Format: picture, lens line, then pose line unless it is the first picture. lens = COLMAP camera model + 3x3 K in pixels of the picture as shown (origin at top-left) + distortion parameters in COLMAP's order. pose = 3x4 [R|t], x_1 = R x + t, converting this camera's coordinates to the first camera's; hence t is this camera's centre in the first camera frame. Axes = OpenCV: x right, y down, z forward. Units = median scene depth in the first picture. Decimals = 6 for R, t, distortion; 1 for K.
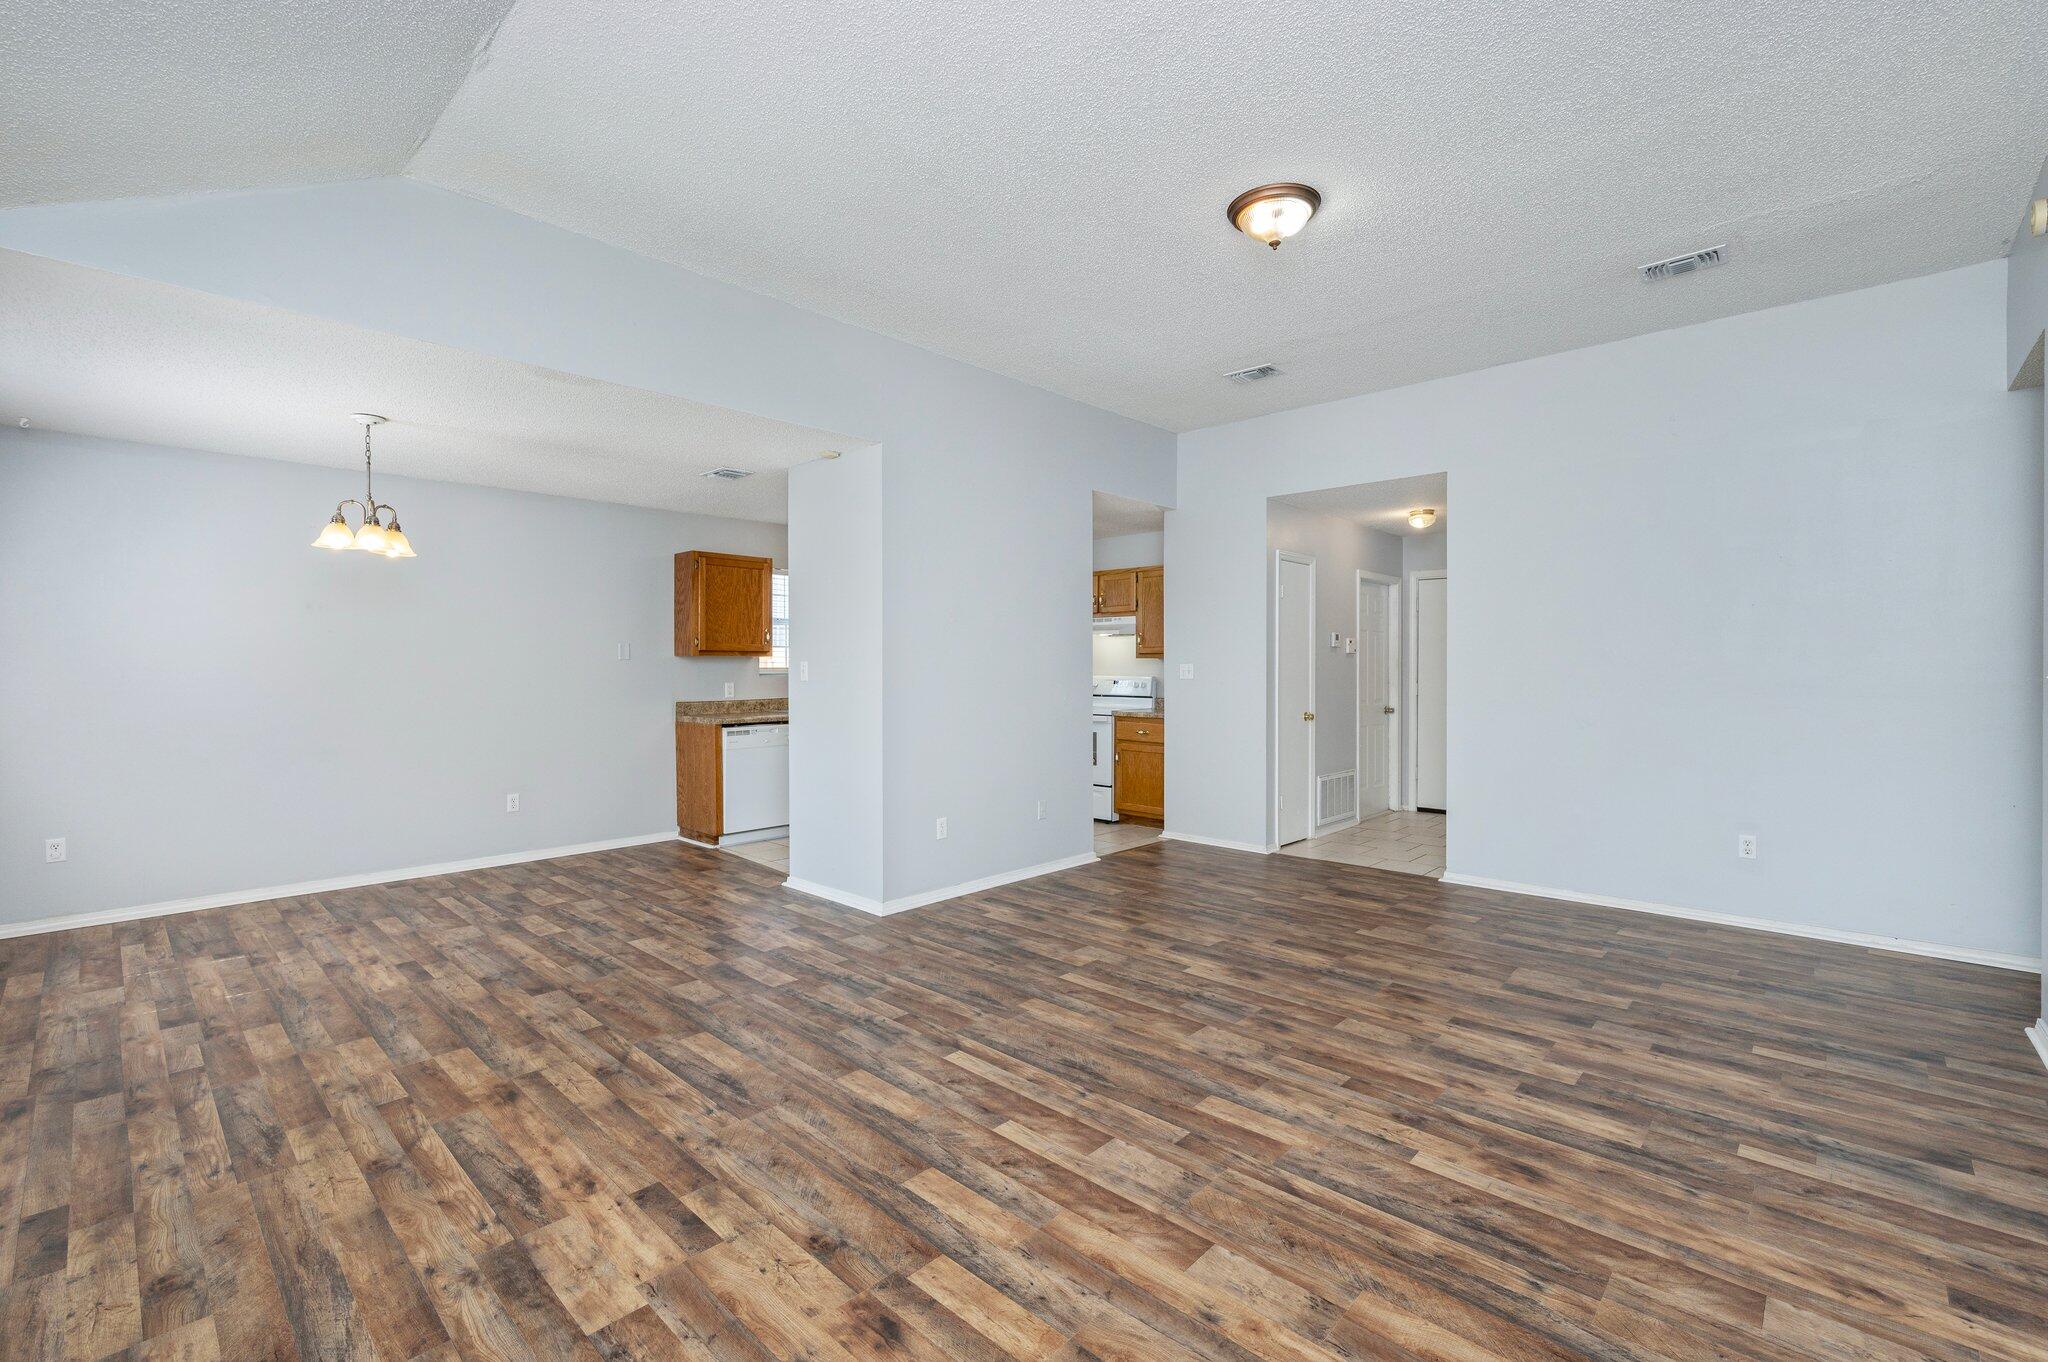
lens RADIAL K [[878.8, 0, 1024.0], [0, 878.8, 681.0], [0, 0, 1]] dist [-0.002736, -0.000063]
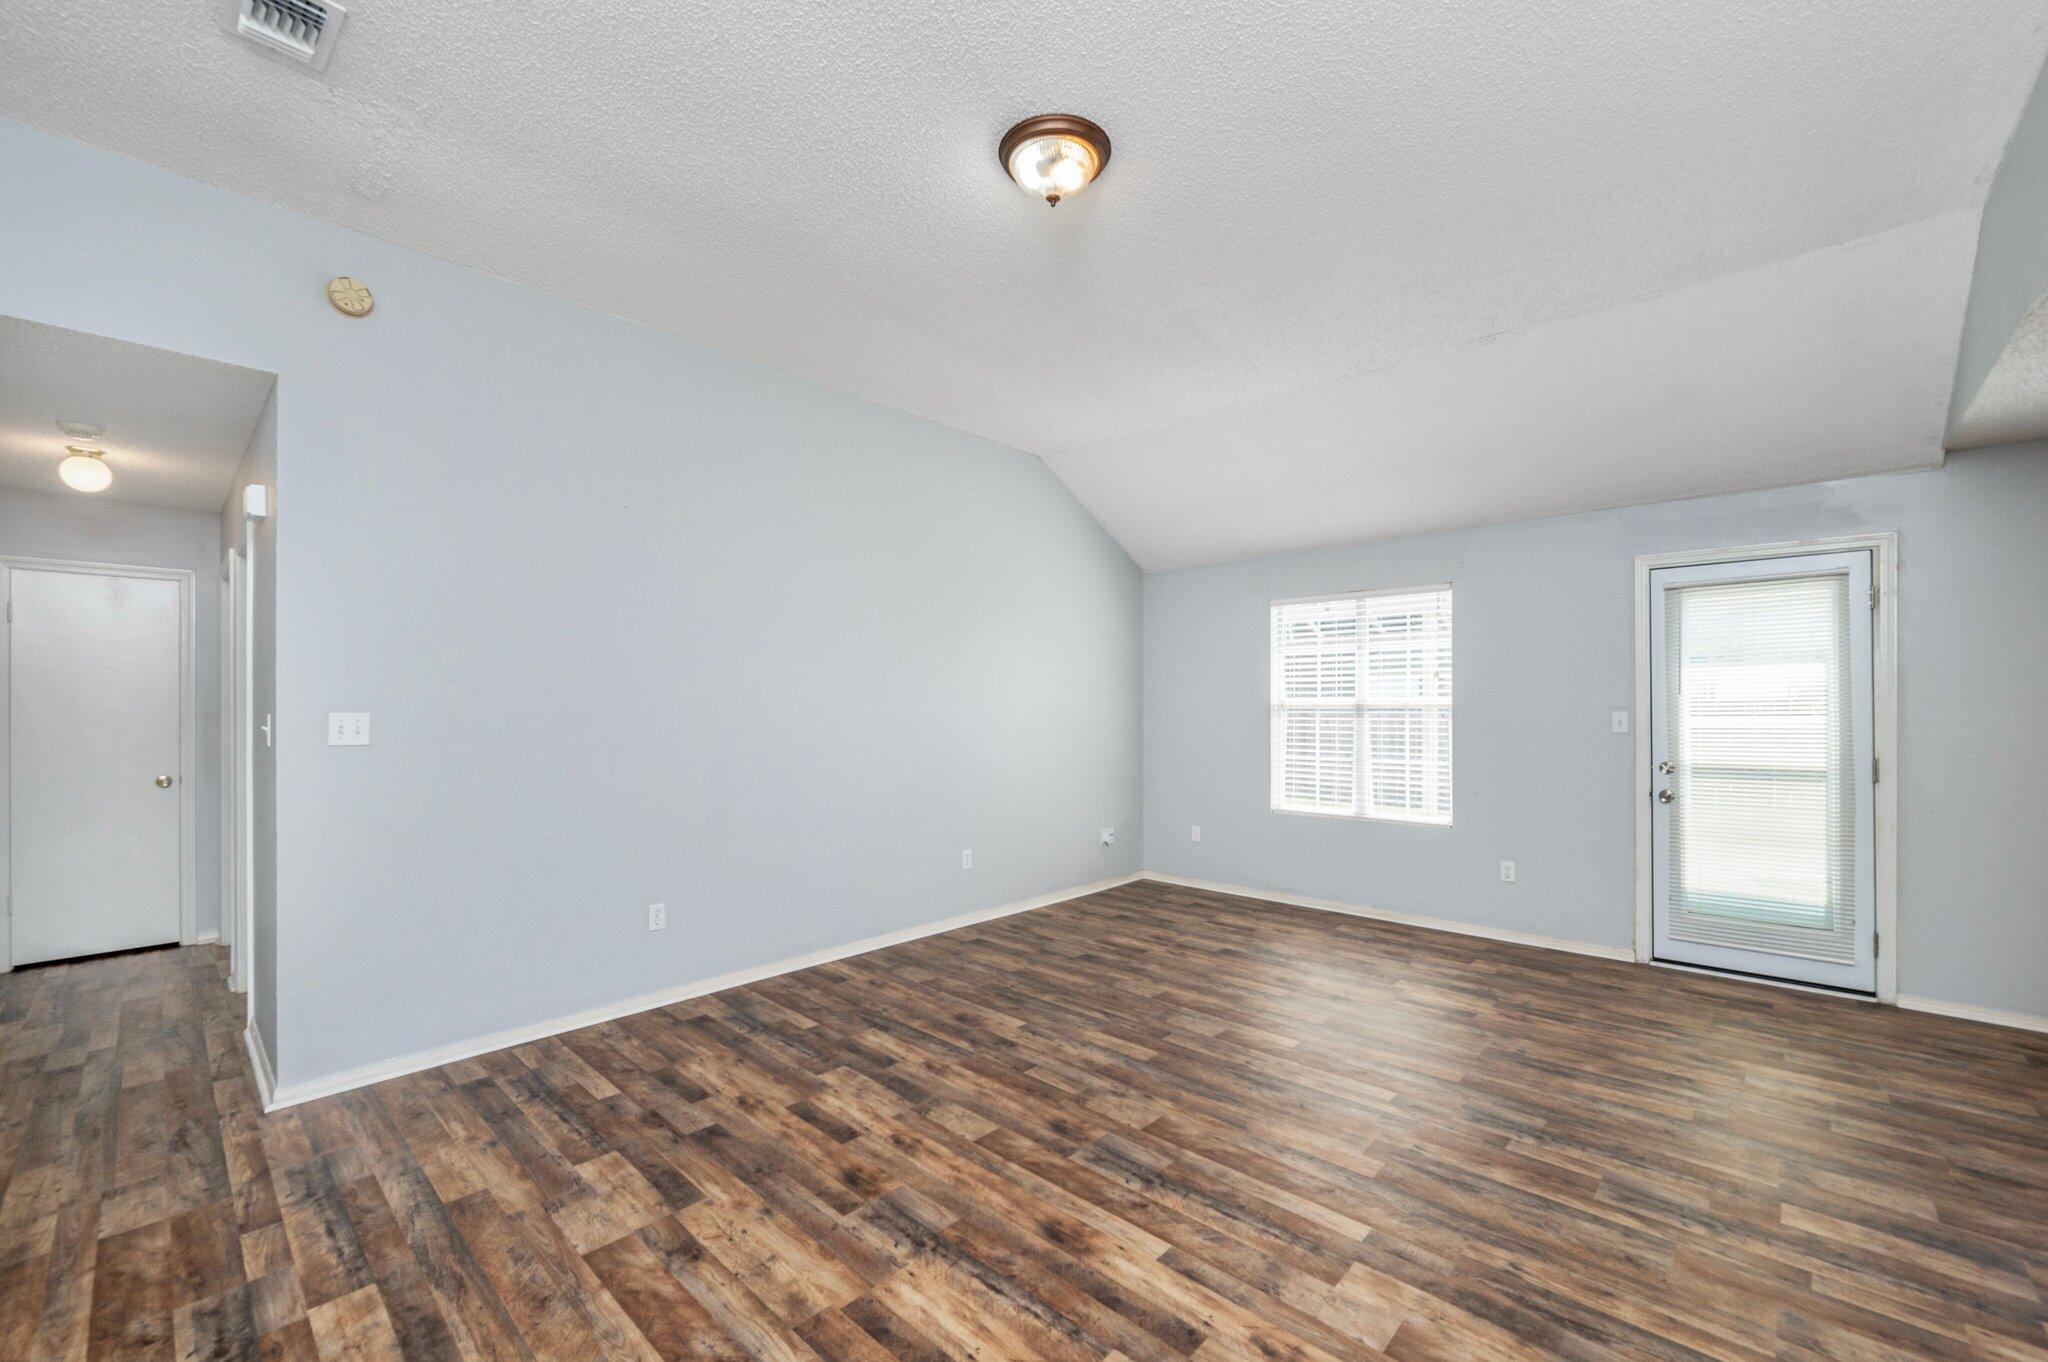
lens RADIAL K [[820.4, 0, 1021.0], [0, 820.4, 727.3], [0, 0, 1]] dist [-0.006325, -0.000035]
pose [[-0.999960, 0.002453, -0.008632, 0.350333], [0.002082, 0.999085, 0.042722, -0.047519], [0.008728, 0.042702, -0.999050, 1.883914]]
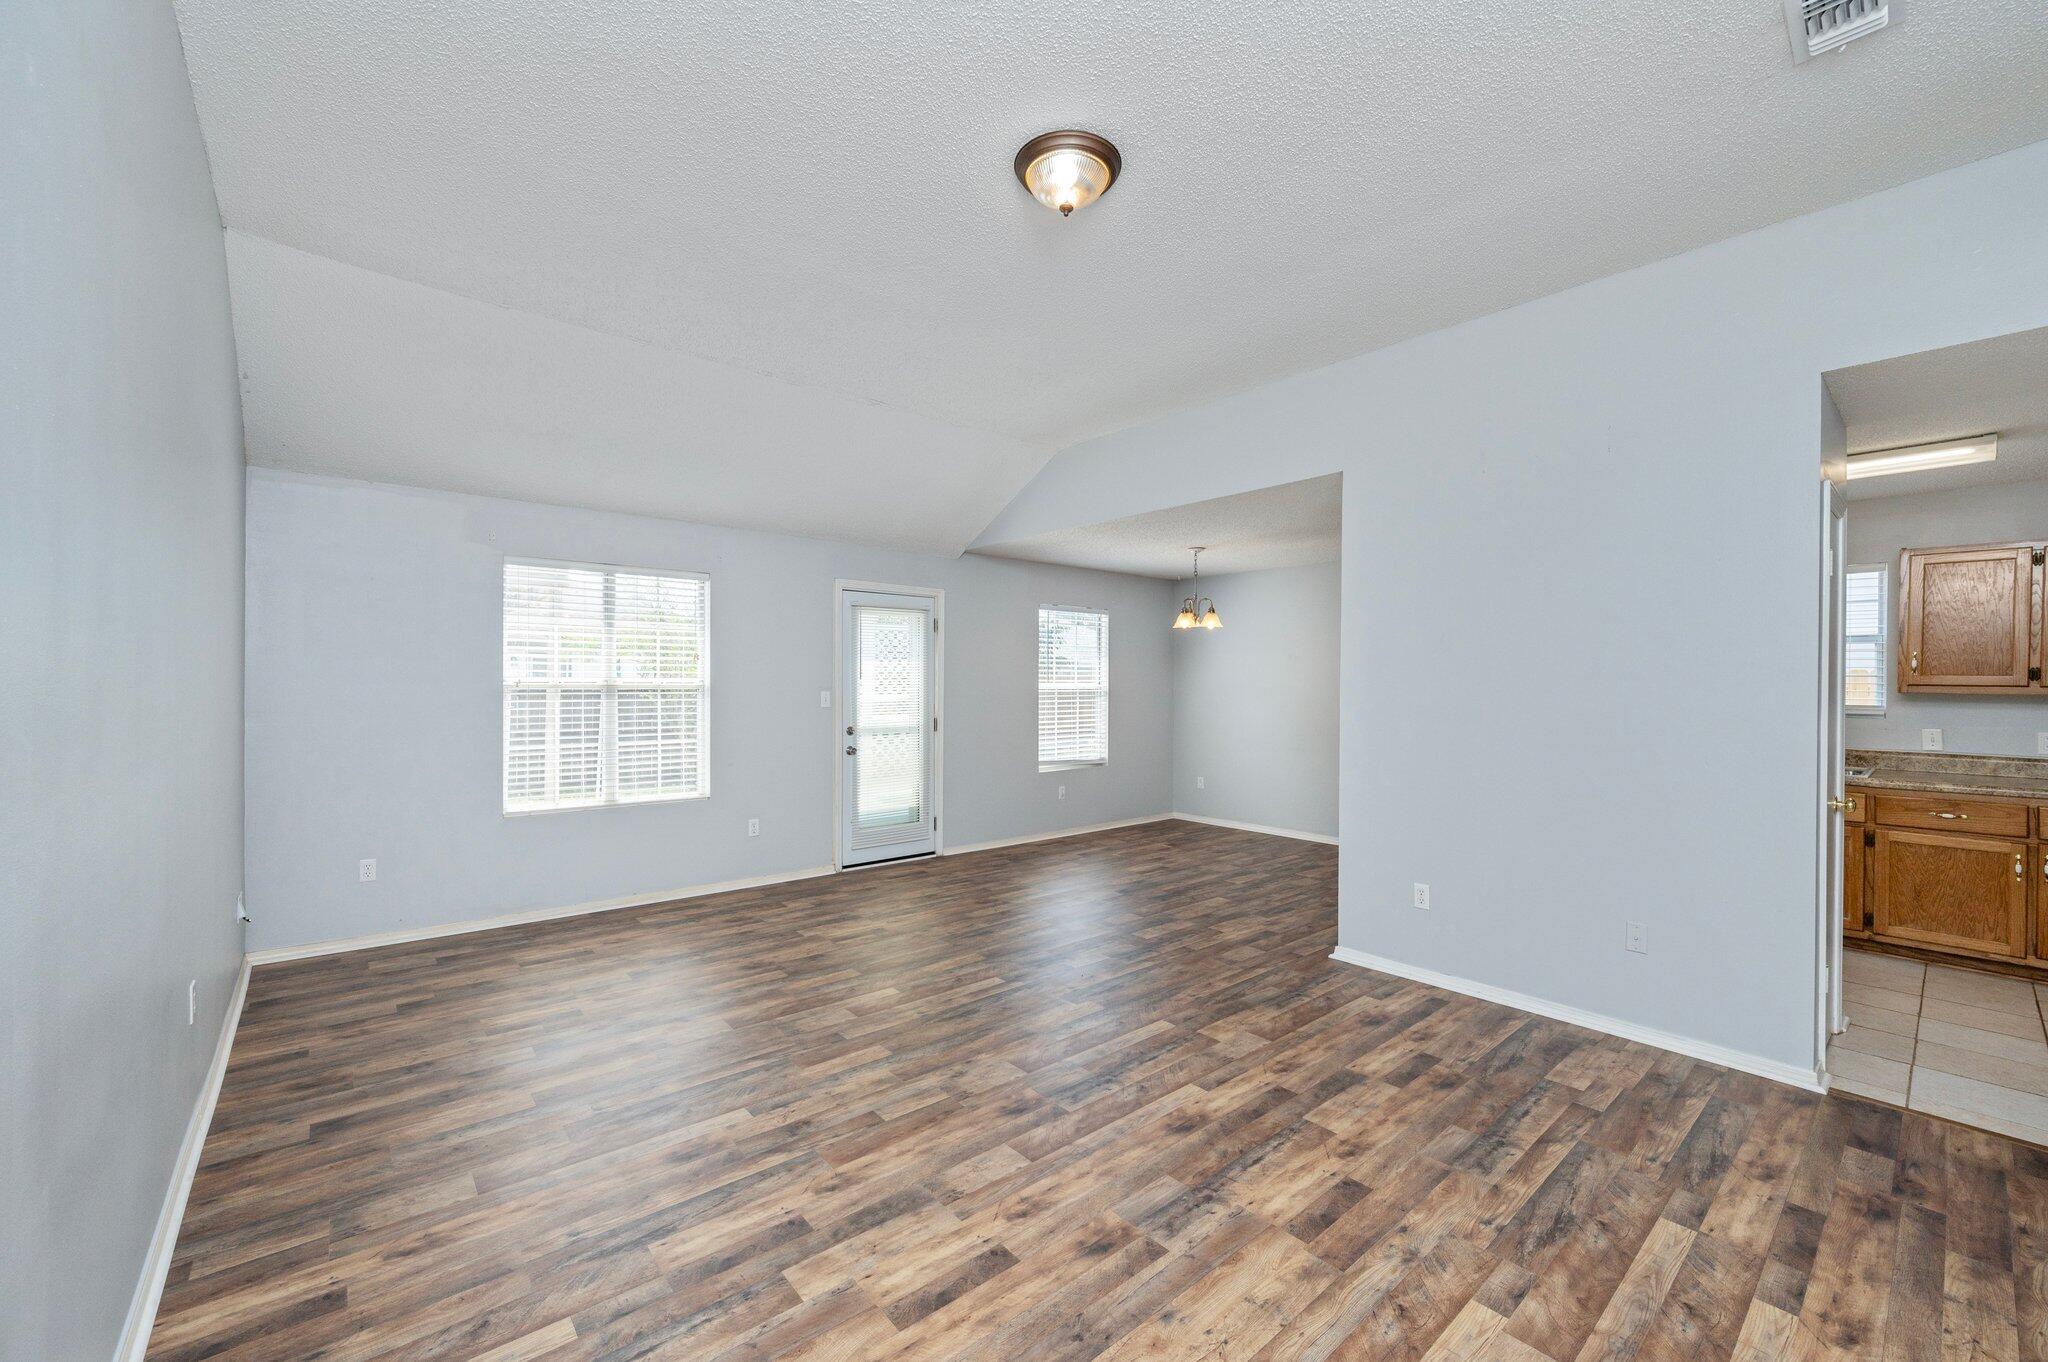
lens RADIAL K [[812.3, 0, 1024.0], [0, 812.3, 681.0], [0, 0, 1]] dist [-0.002410, 0.000280]
pose [[-0.105929, -0.004176, -0.994365, 1.157291], [-0.023034, 0.999733, -0.001744, -0.042659], [0.994107, 0.022720, -0.105997, 1.131337]]
